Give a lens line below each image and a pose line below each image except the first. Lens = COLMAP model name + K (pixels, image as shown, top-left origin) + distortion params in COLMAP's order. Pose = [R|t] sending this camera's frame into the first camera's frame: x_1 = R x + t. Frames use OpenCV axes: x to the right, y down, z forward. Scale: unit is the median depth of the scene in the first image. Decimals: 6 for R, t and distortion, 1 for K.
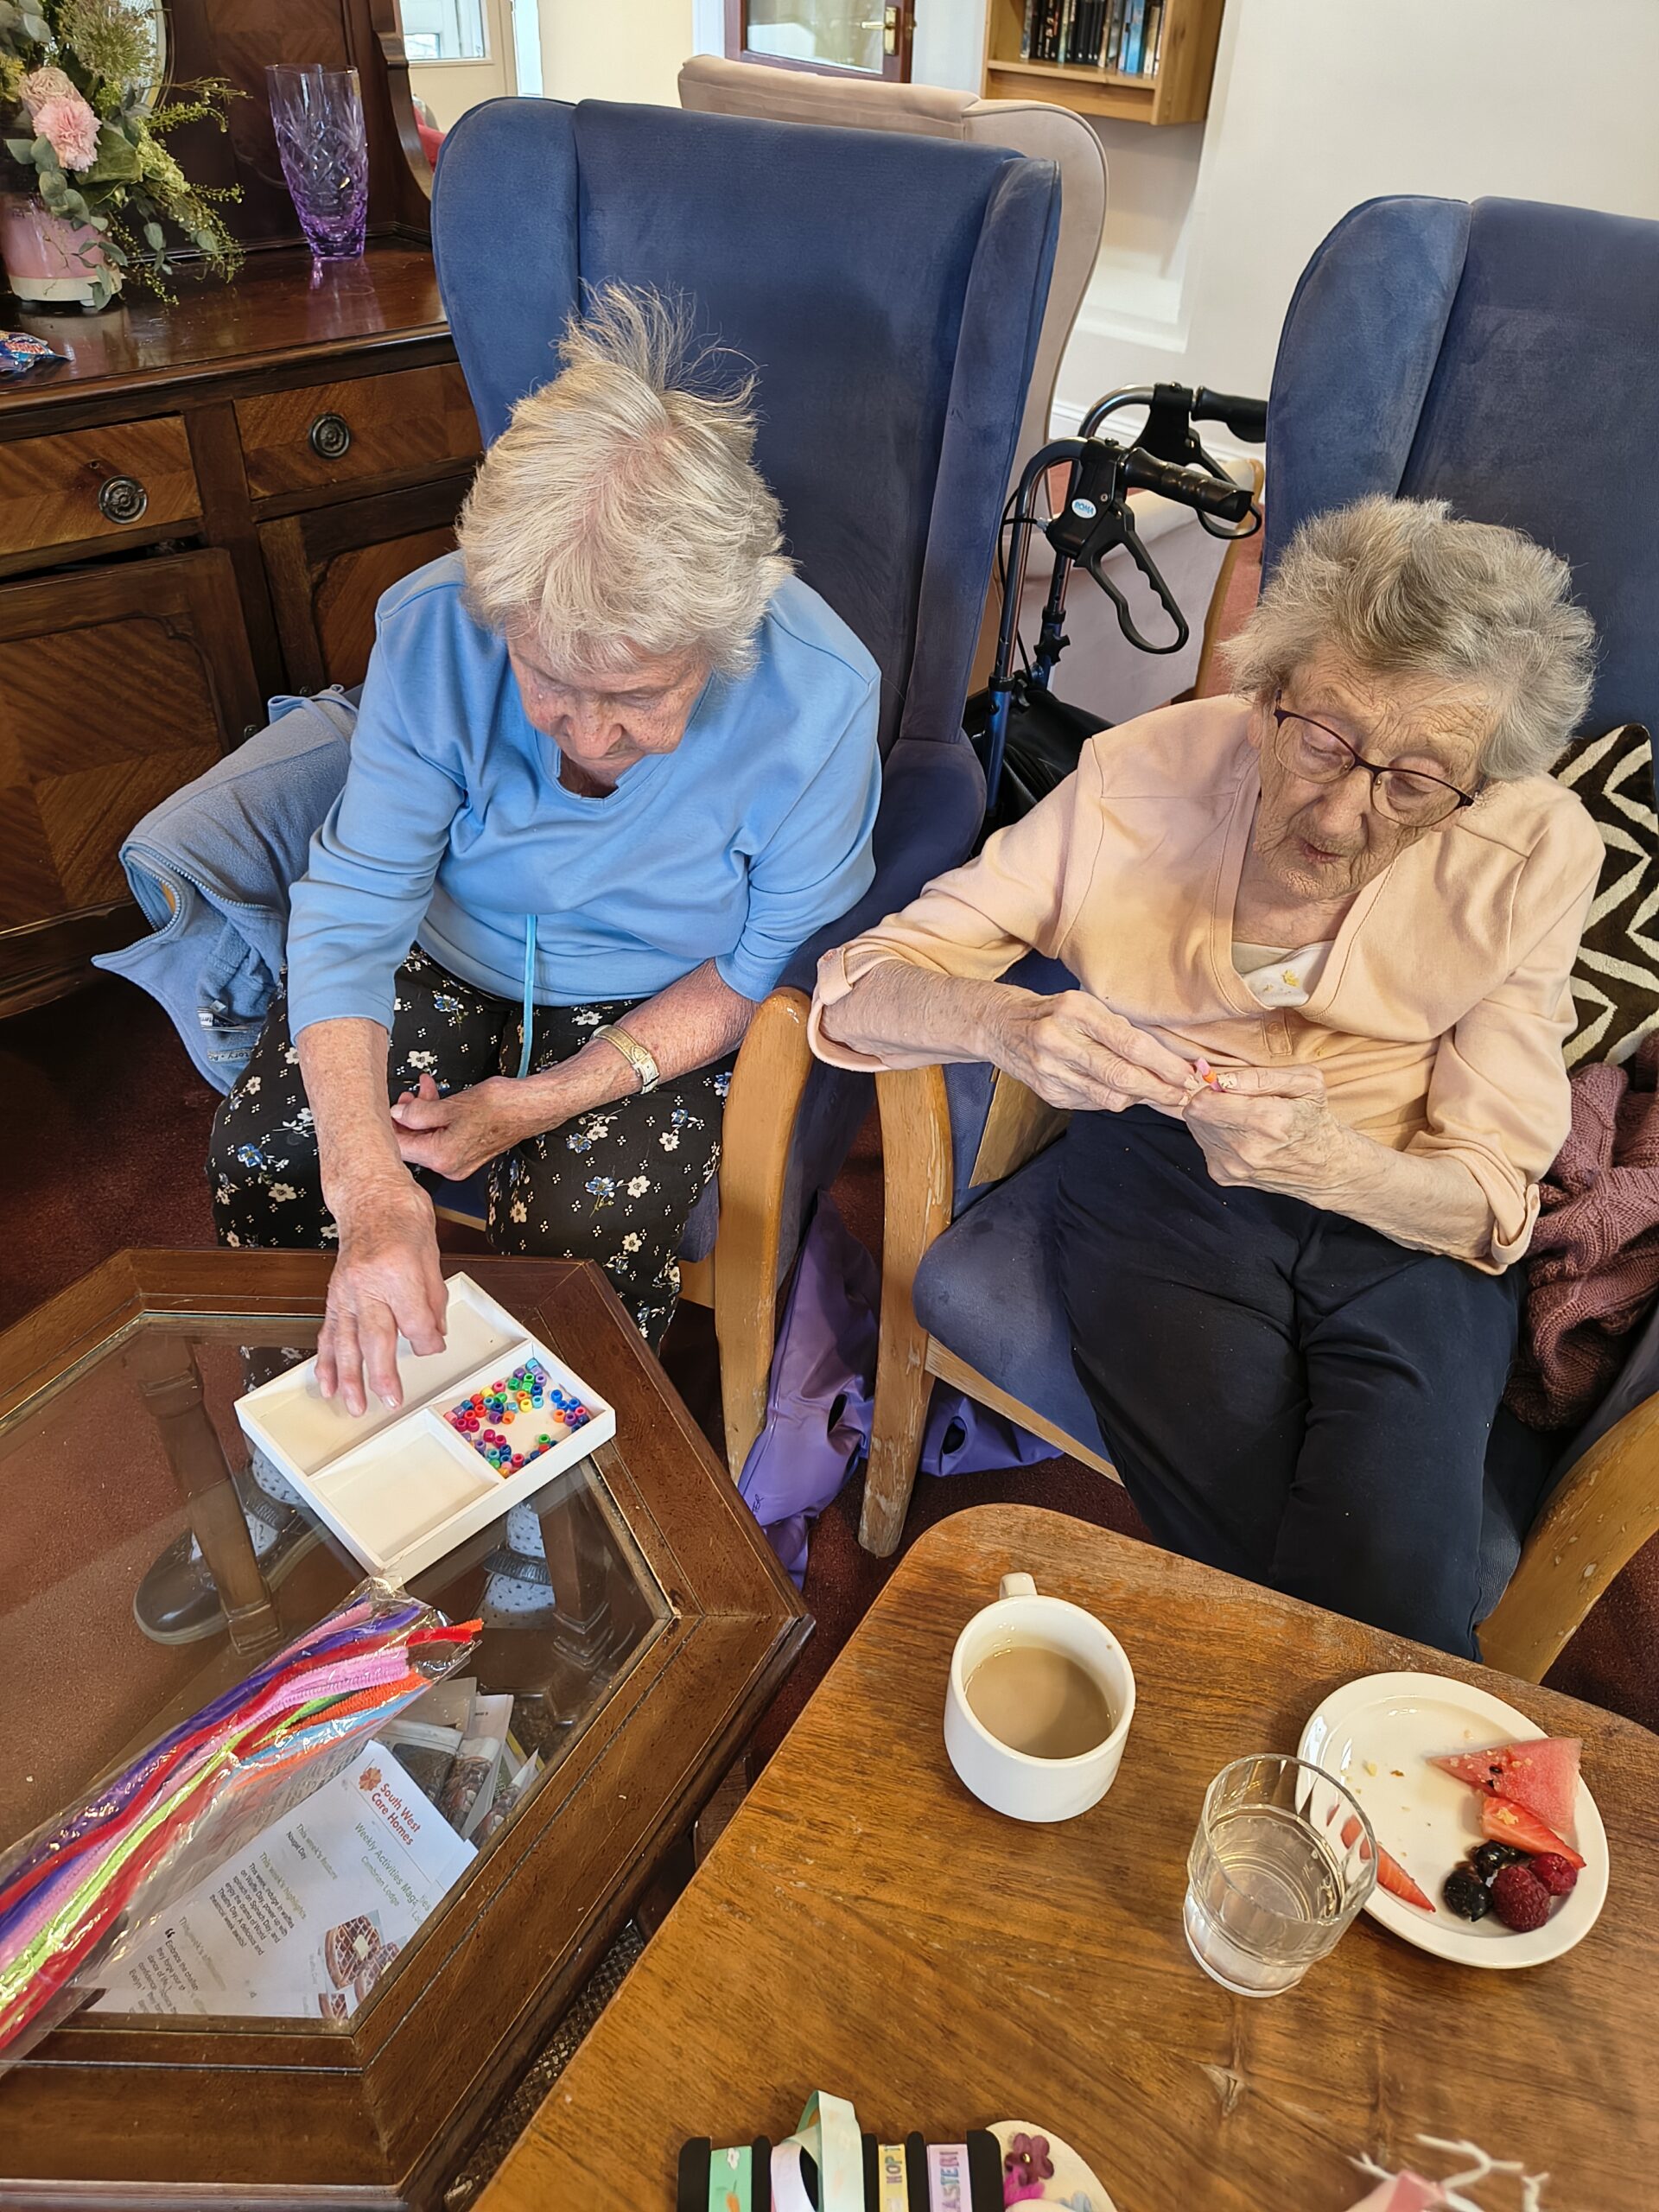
lens RADIAL K [[1504.3, 0, 838.8], [0, 1504.3, 1065.8], [0, 0, 1]] dist [-0.002358, -0.000195]
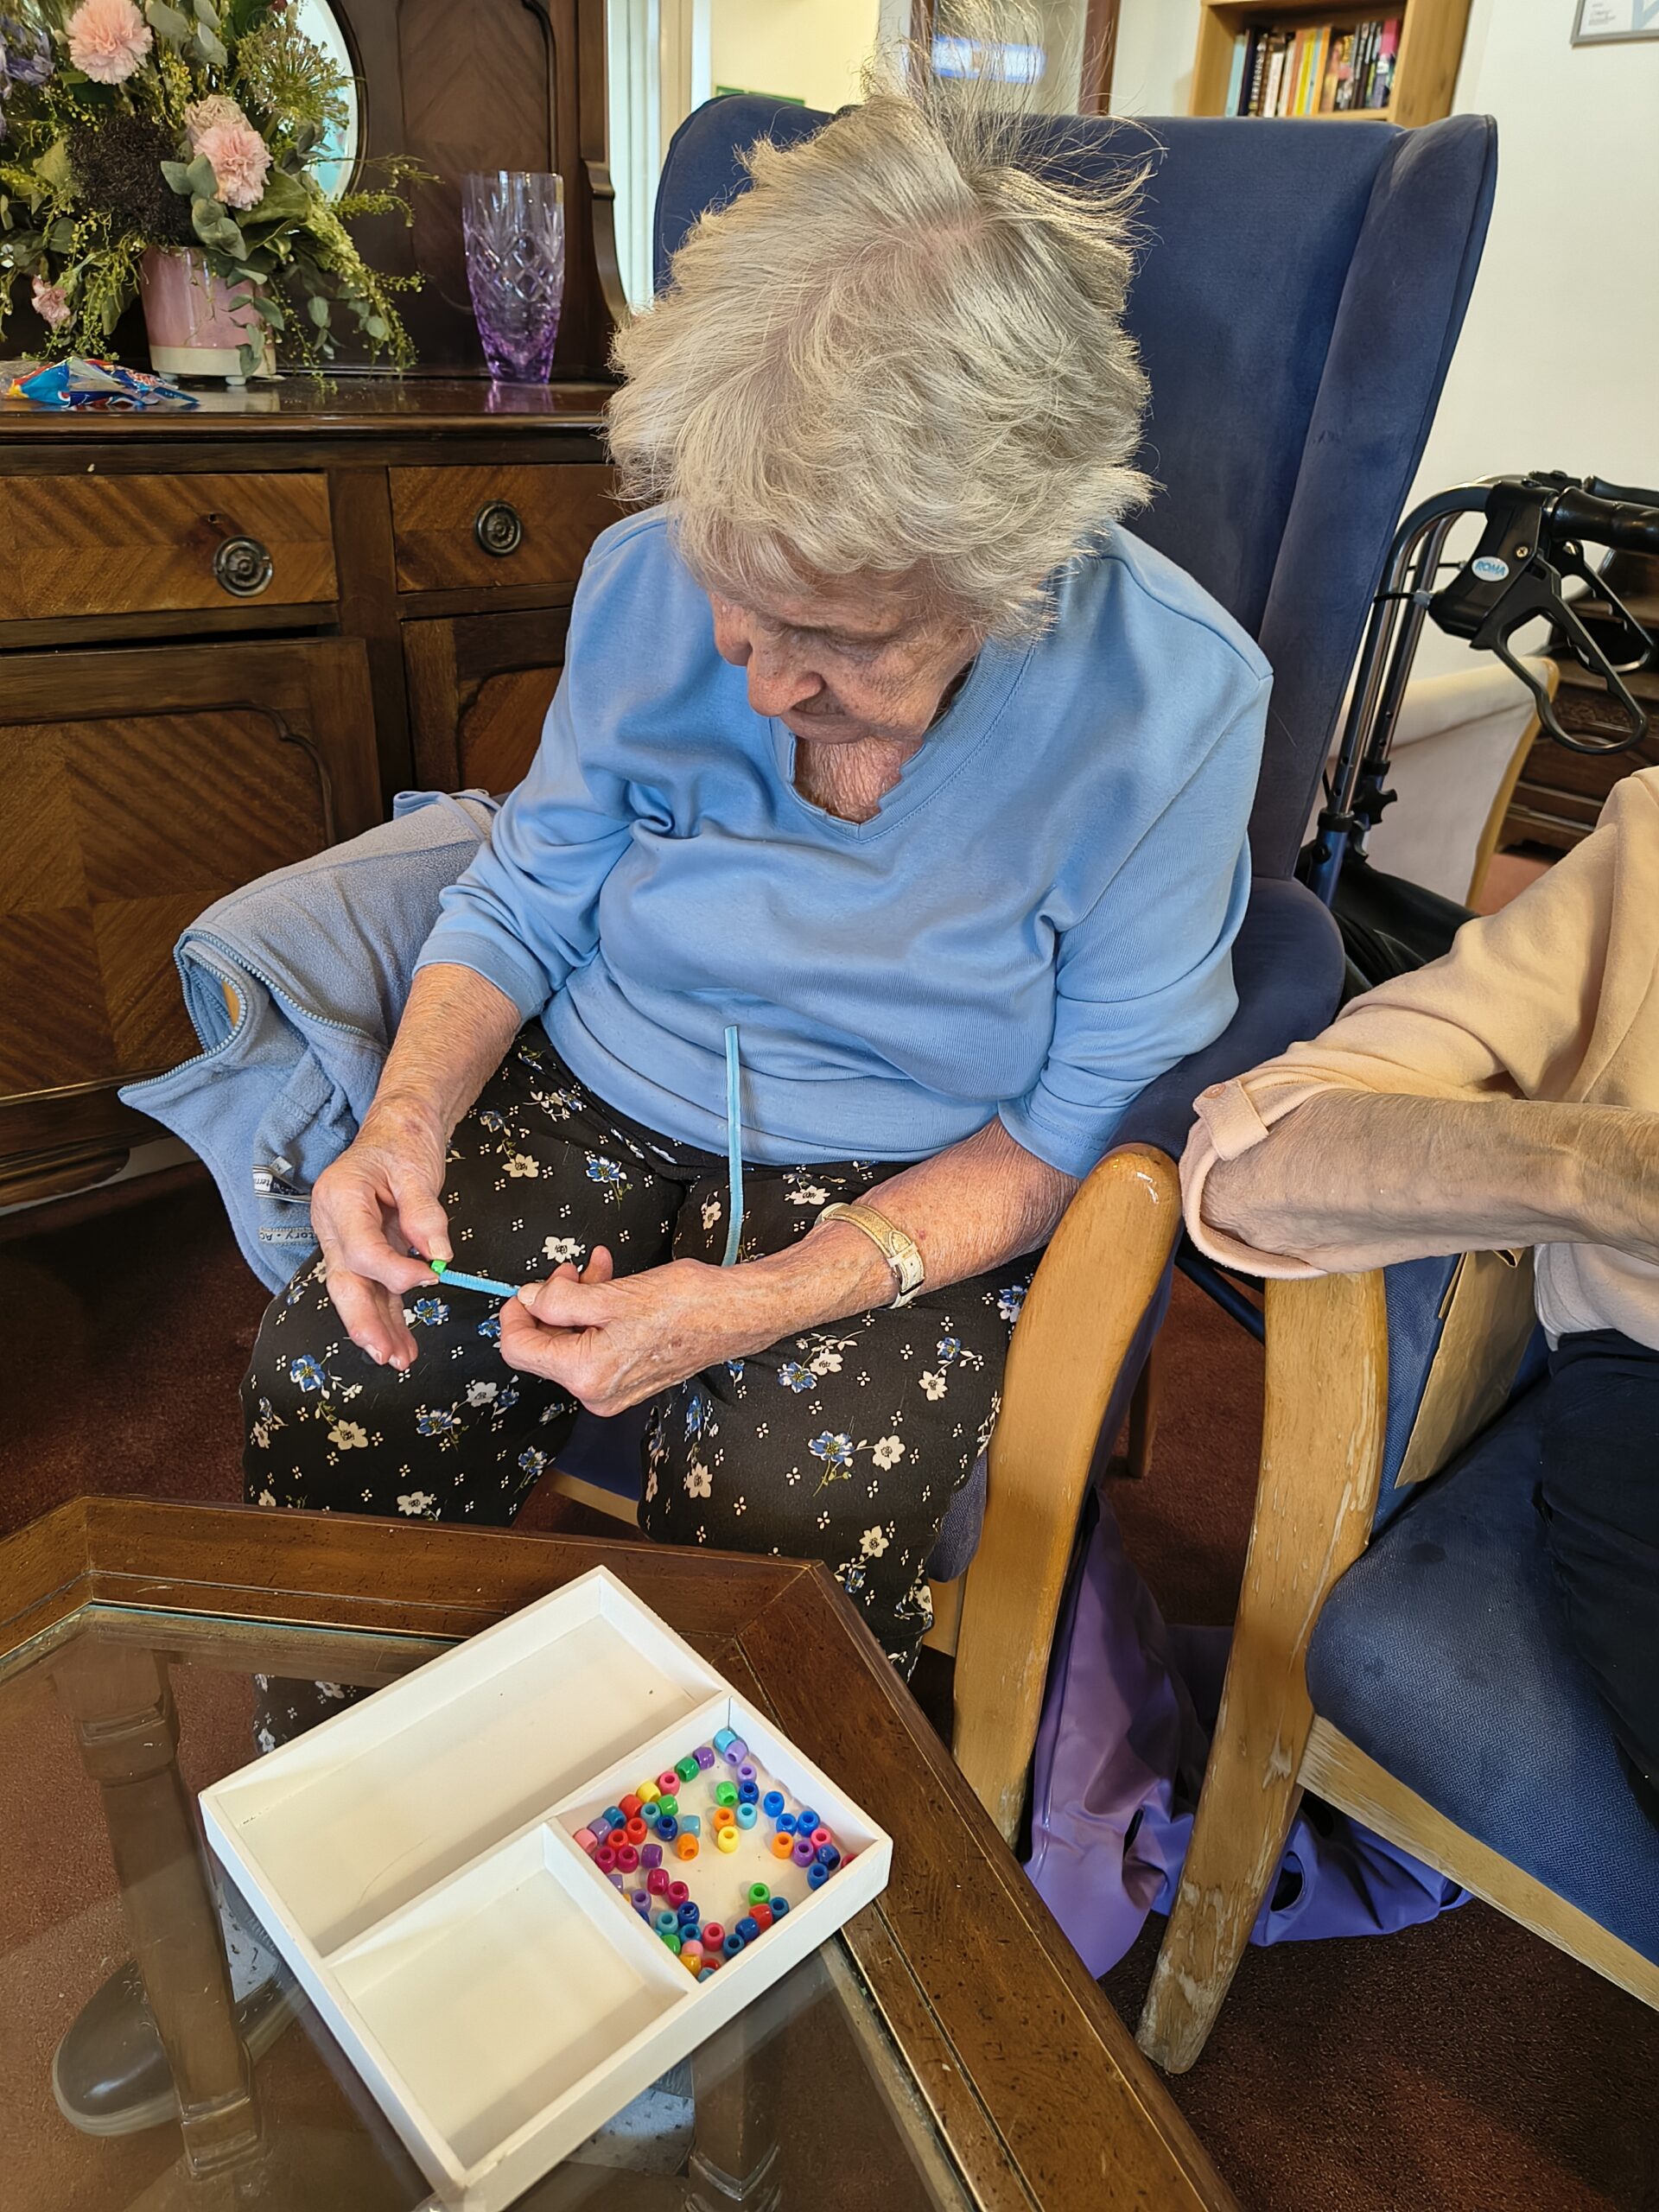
lens RADIAL K [[1593.8, 0, 829.5], [0, 1593.8, 1106.0], [0, 0, 1]] dist [0.006859, -0.028640]
pose [[0.995718, 0.038102, -0.084222, -0.093768], [-0.052353, 0.983337, -0.174092, 0.049018], [0.076186, 0.177756, 0.981121, 0.277582]]
